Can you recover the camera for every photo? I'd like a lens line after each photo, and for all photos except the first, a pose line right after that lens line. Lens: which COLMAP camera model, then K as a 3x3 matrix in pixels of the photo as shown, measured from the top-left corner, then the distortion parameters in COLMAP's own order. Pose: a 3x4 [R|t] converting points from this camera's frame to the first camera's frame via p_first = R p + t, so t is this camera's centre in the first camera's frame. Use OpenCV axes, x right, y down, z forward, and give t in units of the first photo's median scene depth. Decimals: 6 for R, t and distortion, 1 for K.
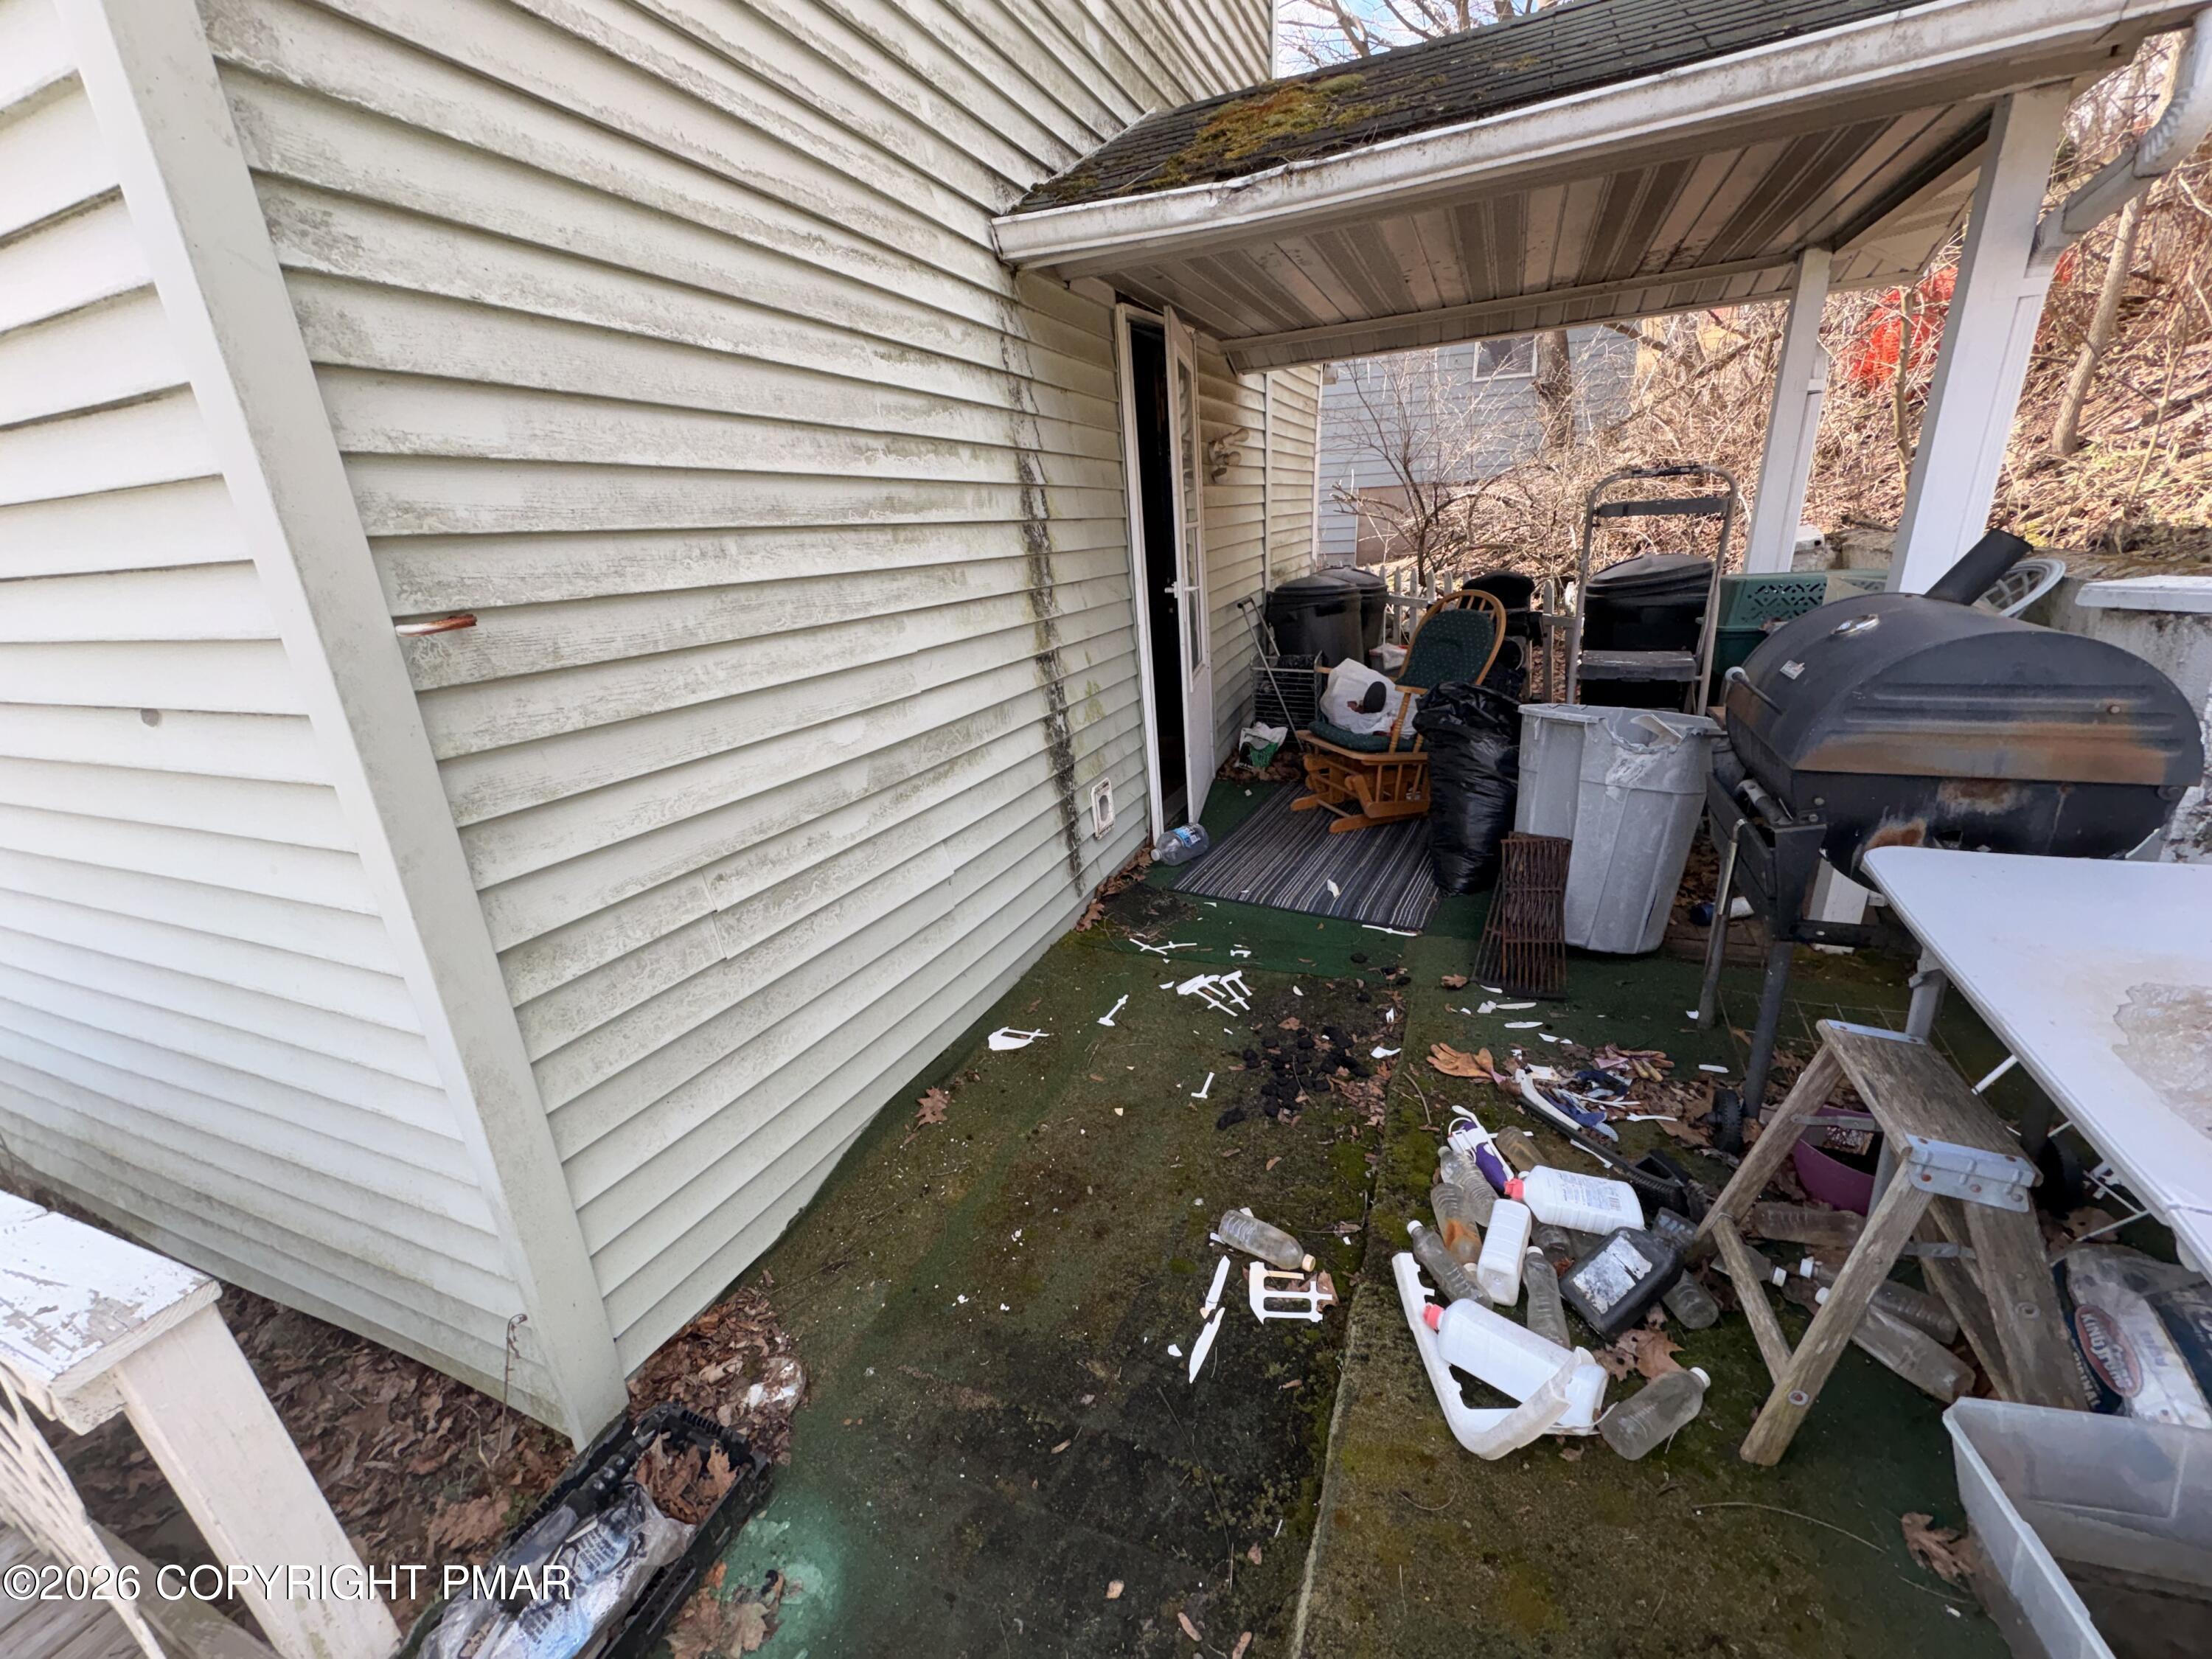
lens RADIAL K [[877.1, 0, 1106.0], [0, 877.1, 829.5], [0, 0, 1]] dist [0.001082, -0.000003]
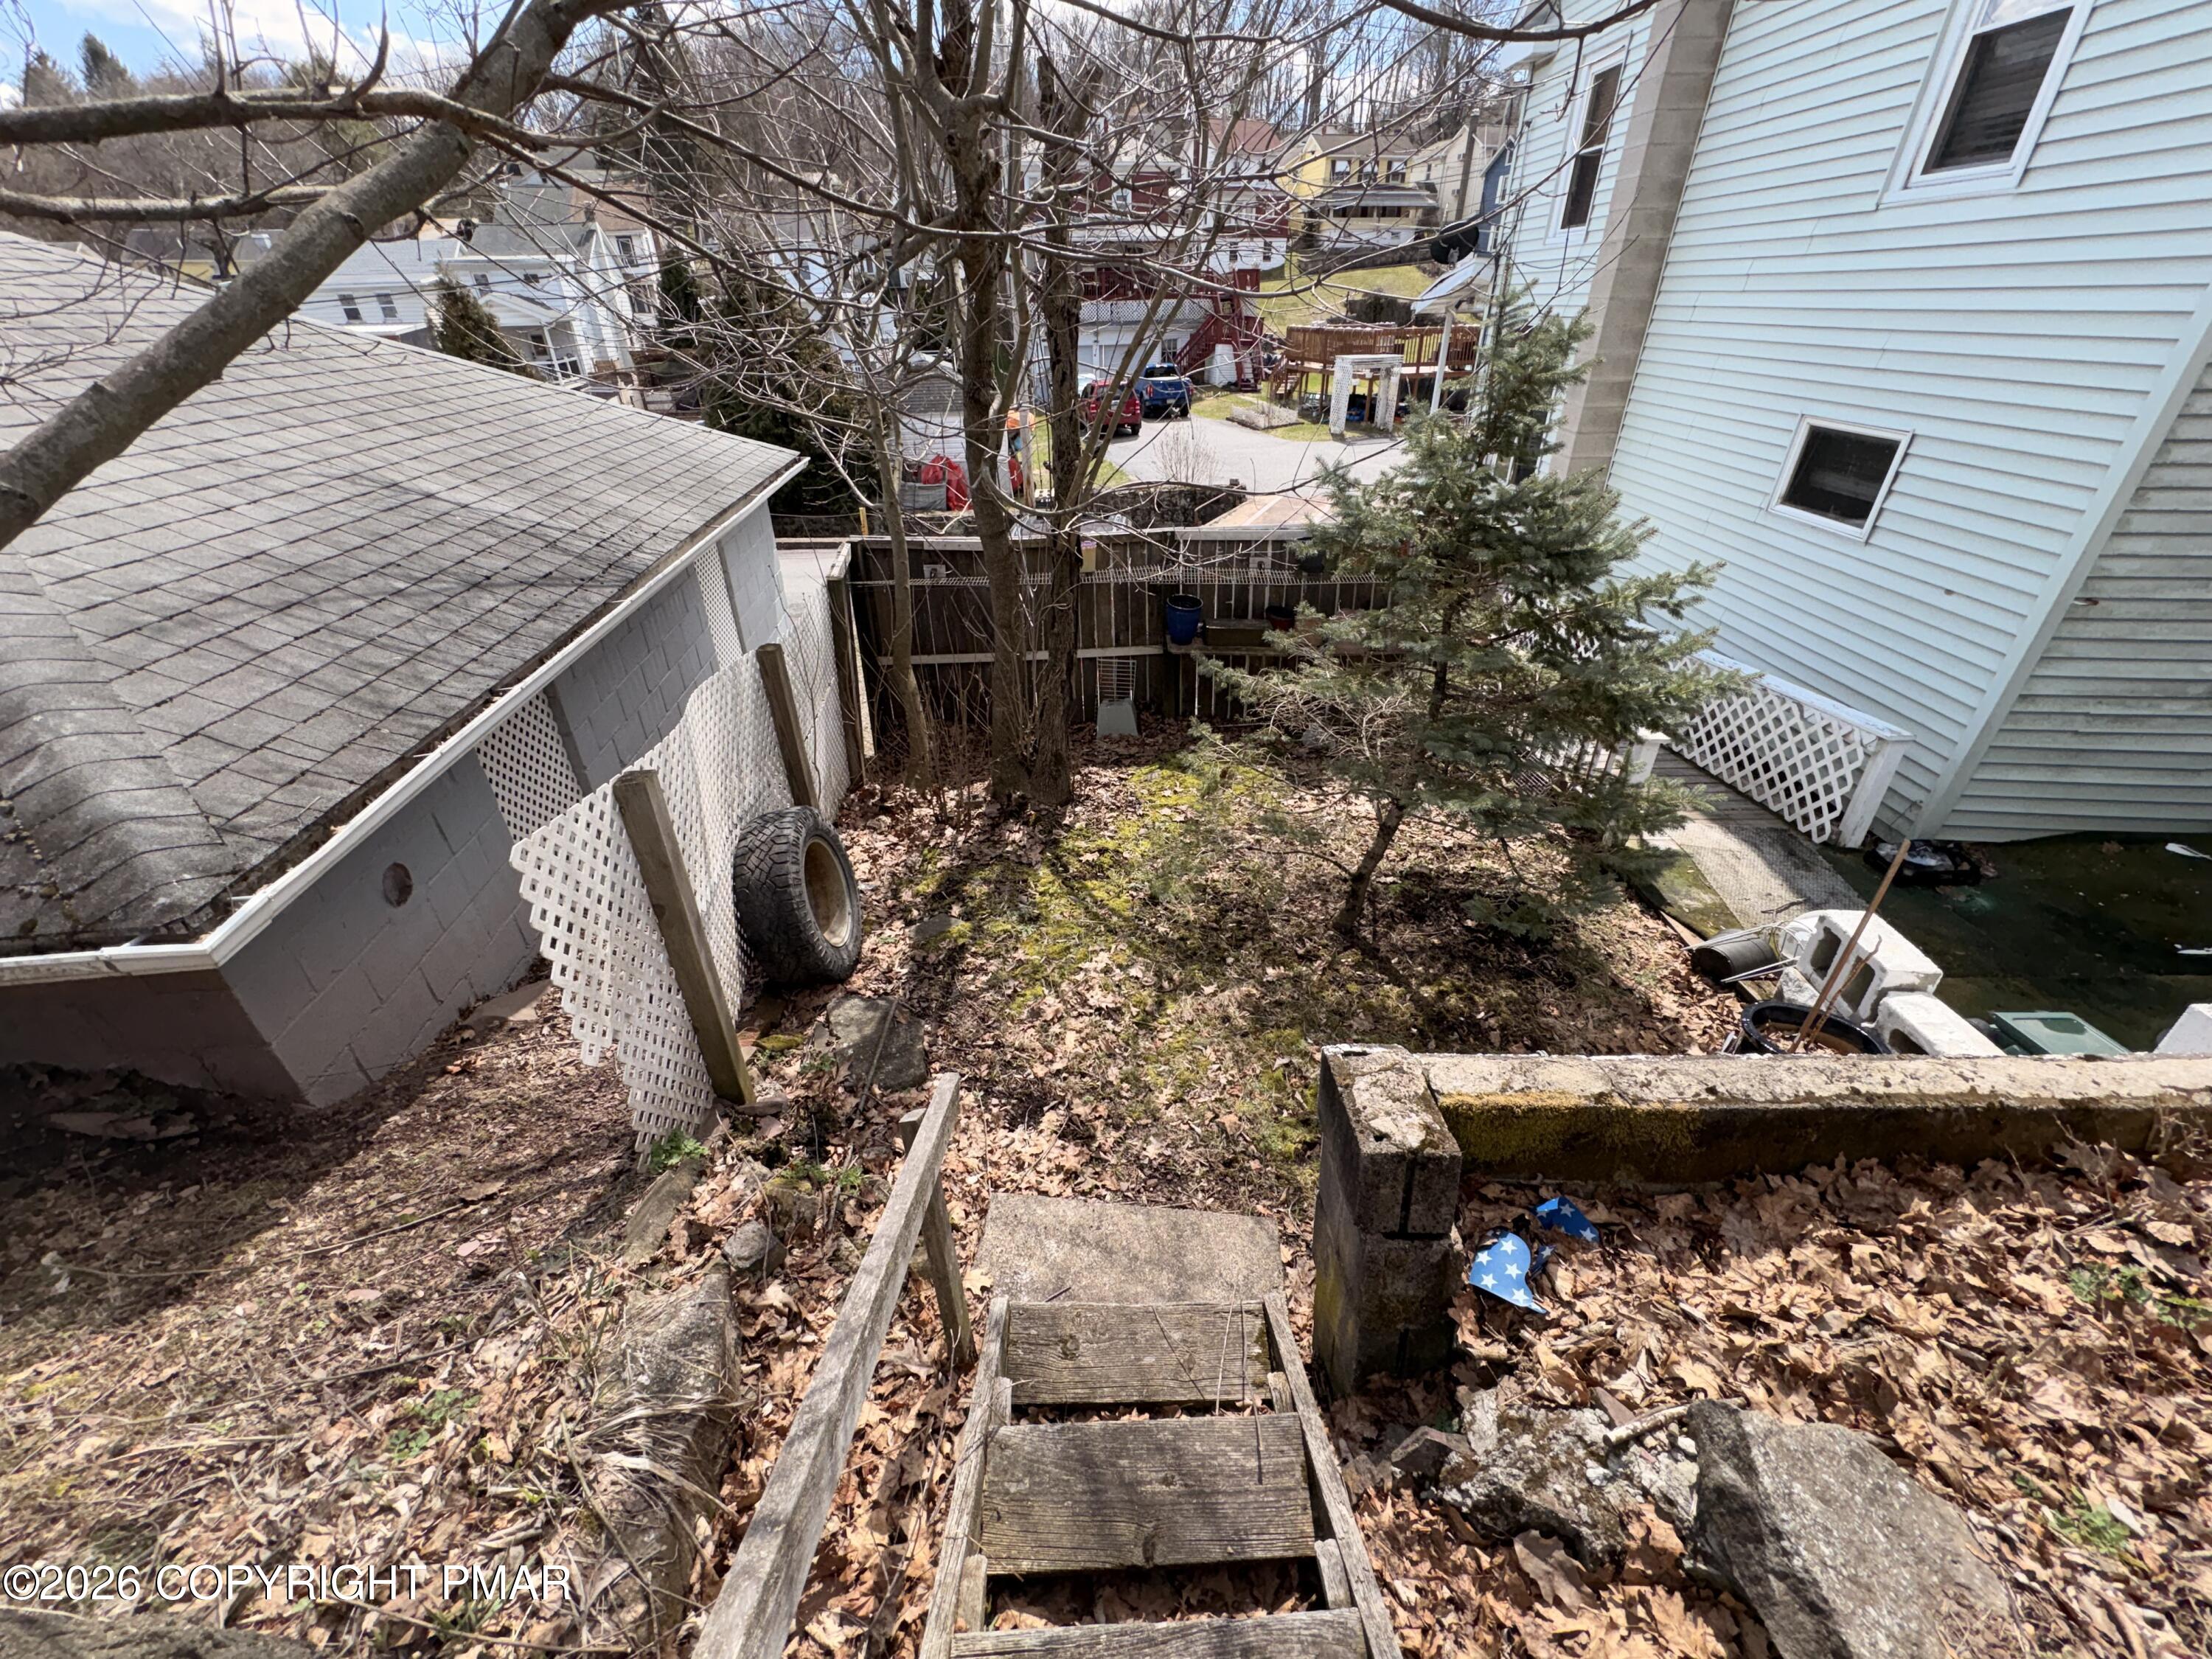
lens RADIAL K [[877.1, 0, 1106.0], [0, 877.1, 829.5], [0, 0, 1]] dist [0.001082, -0.000003]
pose [[0.366603, 0.524448, -0.768477, 0.561310], [-0.310796, 0.847568, 0.430157, 0.137653], [0.876931, 0.081142, 0.473717, -2.295306]]
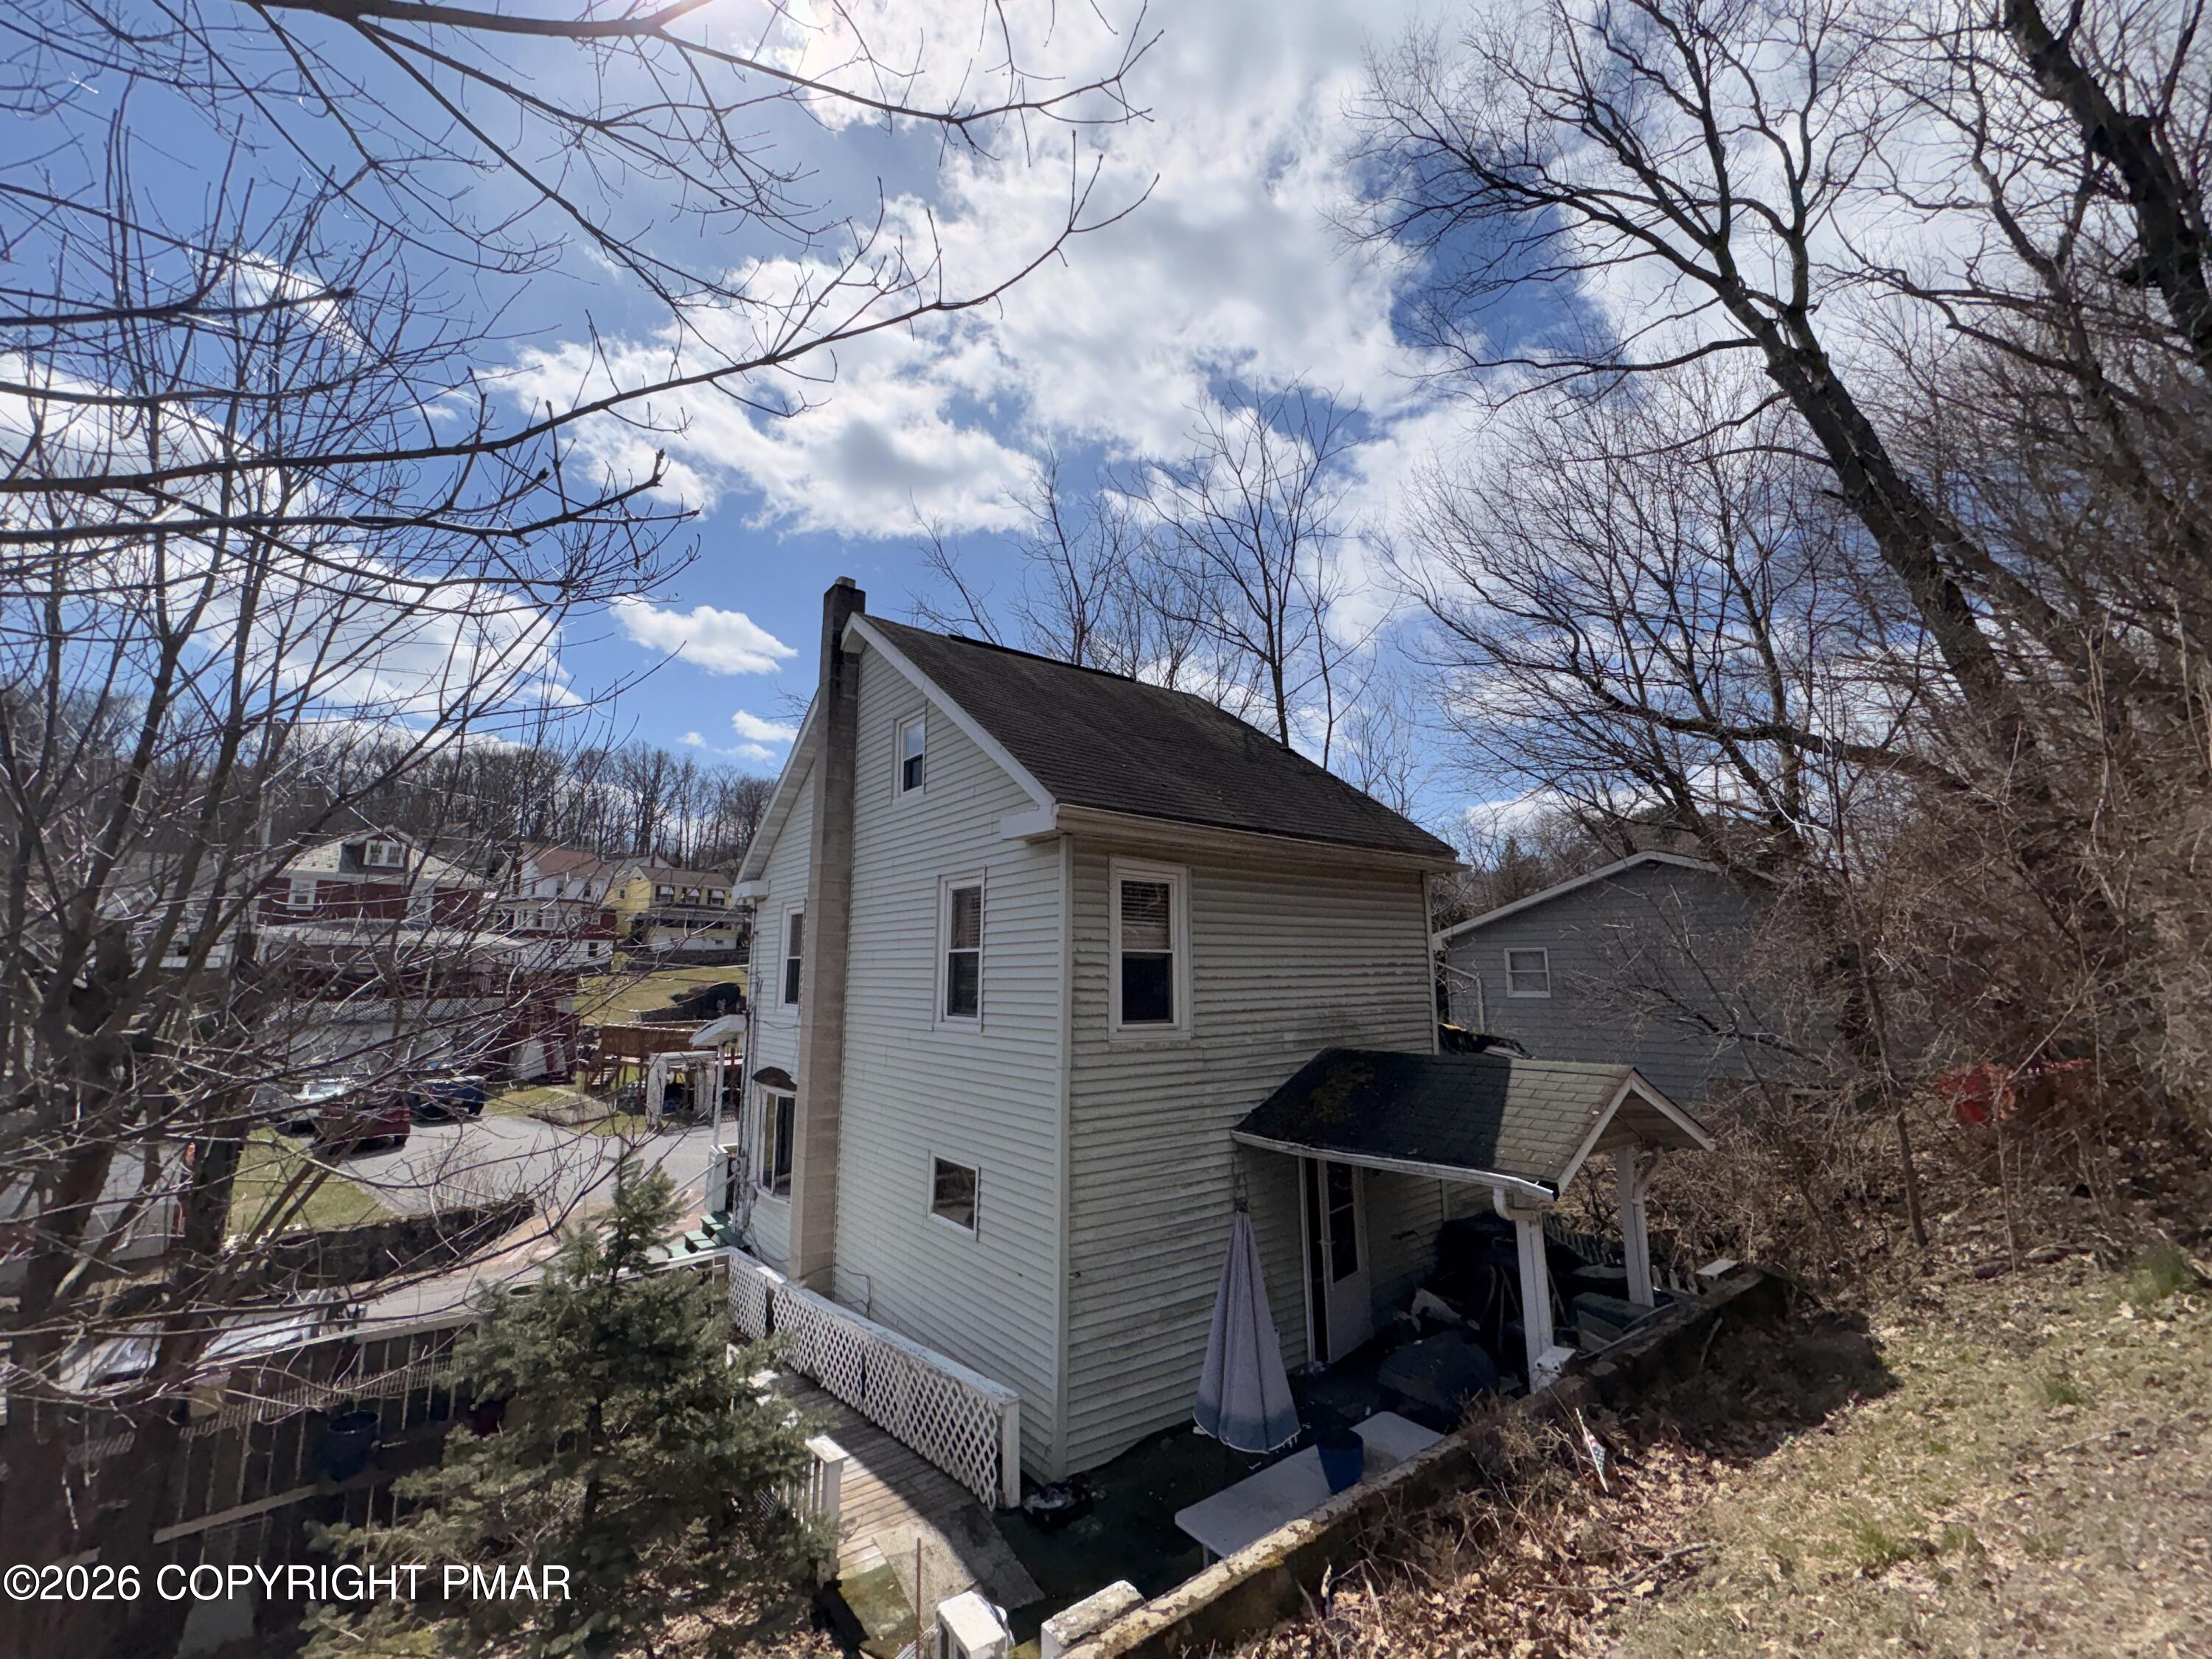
lens RADIAL K [[877.1, 0, 1106.0], [0, 877.1, 829.5], [0, 0, 1]] dist [0.001082, -0.000003]
pose [[0.863625, -0.027493, -0.503385, 1.283084], [-0.209201, 0.888936, -0.407464, -0.296194], [0.458680, 0.457205, 0.761956, -2.495470]]
